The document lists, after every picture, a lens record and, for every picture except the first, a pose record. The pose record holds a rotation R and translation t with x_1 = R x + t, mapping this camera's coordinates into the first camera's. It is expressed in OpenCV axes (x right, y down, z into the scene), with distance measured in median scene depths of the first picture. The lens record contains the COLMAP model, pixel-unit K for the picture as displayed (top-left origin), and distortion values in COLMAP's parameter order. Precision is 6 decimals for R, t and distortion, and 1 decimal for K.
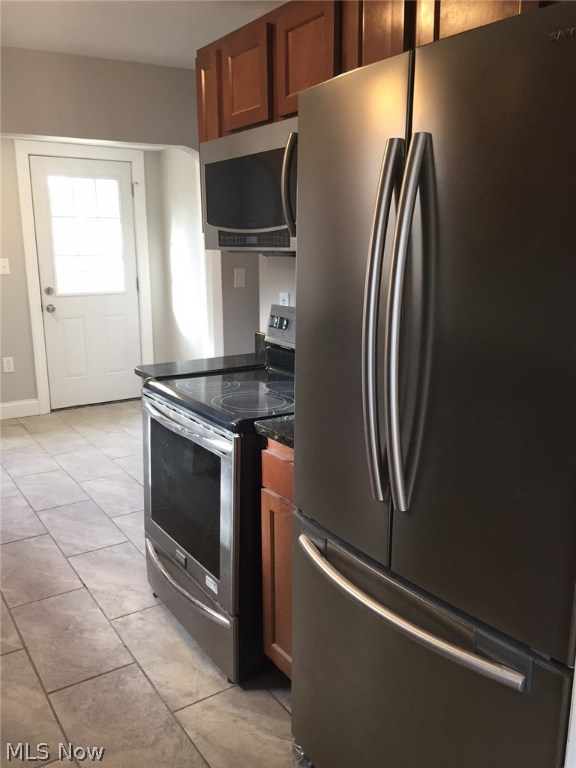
lens RADIAL K [[654.3, 0, 288.8], [0, 654.3, 385.1], [0, 0, 1]] dist [0.076011, -0.101420]
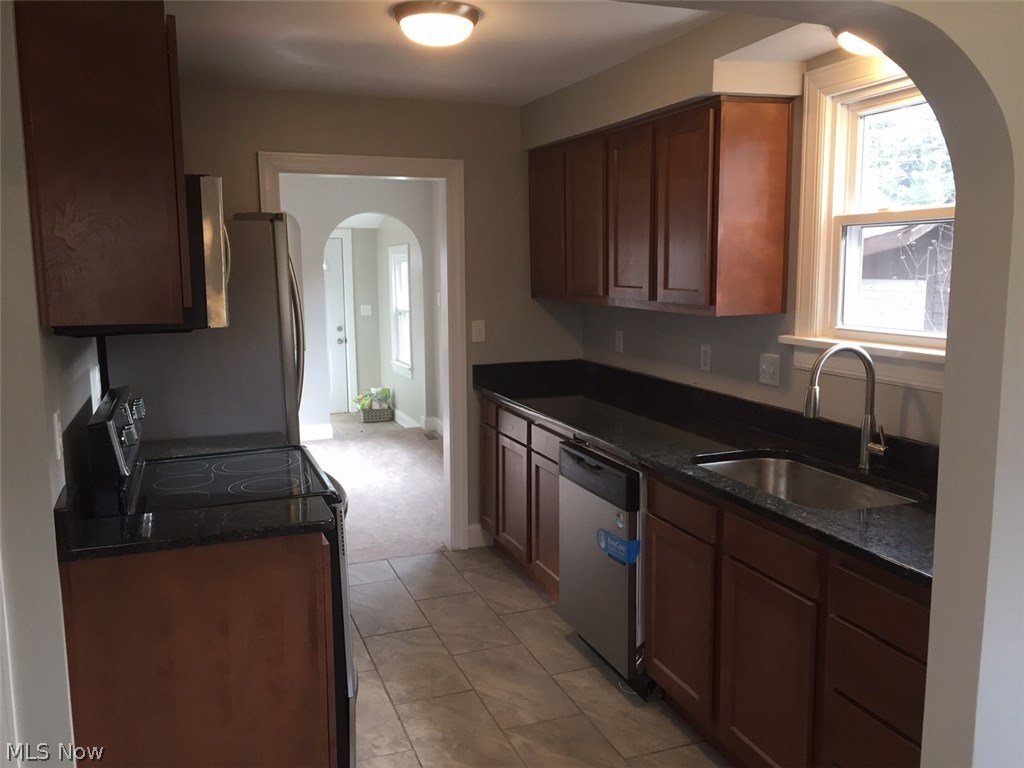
lens RADIAL K [[870.7, 0, 516.3], [0, 870.7, 383.0], [0, 0, 1]] dist [0.071657, -0.088207]
pose [[-0.975261, -0.019766, 0.220172, -0.654400], [0.058443, 0.937501, 0.343039, -0.469440], [-0.213192, 0.347420, -0.913153, 1.880434]]
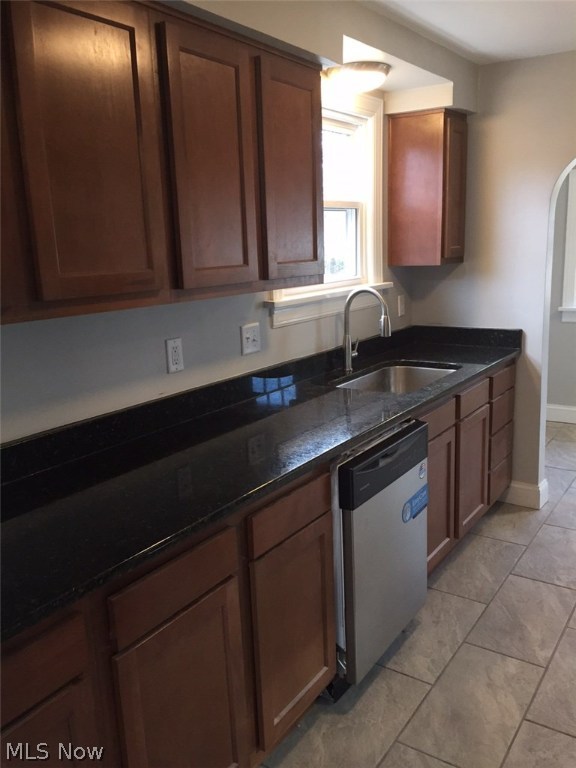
lens RADIAL K [[654.3, 0, 288.8], [0, 654.3, 385.1], [0, 0, 1]] dist [0.076011, -0.101420]
pose [[0.380825, 0.182489, -0.906460, 0.265738], [-0.162299, 0.978304, 0.128768, -0.079446], [0.910292, 0.098080, 0.402180, 0.200676]]
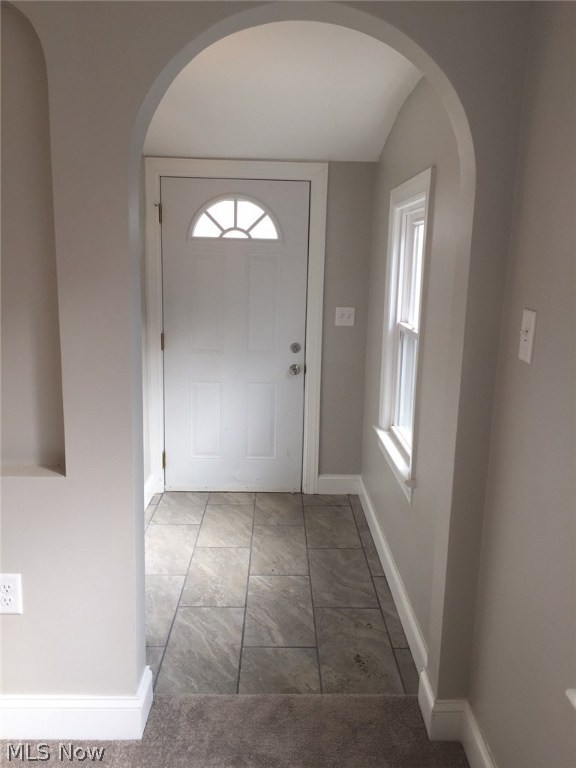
lens RADIAL K [[653.0, 0, 288.3], [0, 653.0, 386.0], [0, 0, 1]] dist [0.071657, -0.088207]
pose [[-0.846533, -0.123130, 0.517900, 0.153437], [0.095448, 0.922009, 0.375220, 0.080090], [-0.523709, 0.367069, -0.768758, -0.346685]]
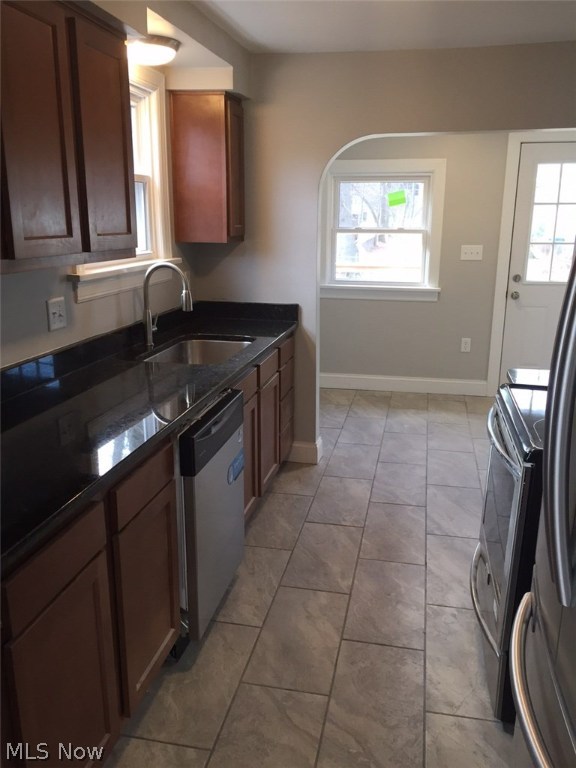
lens RADIAL K [[653.0, 0, 288.3], [0, 653.0, 386.0], [0, 0, 1]] dist [0.071657, -0.088207]
pose [[0.705705, 0.183470, -0.684338, 0.232736], [-0.158446, 0.982295, 0.099958, -0.055040], [0.690561, 0.037890, 0.722281, 0.081922]]
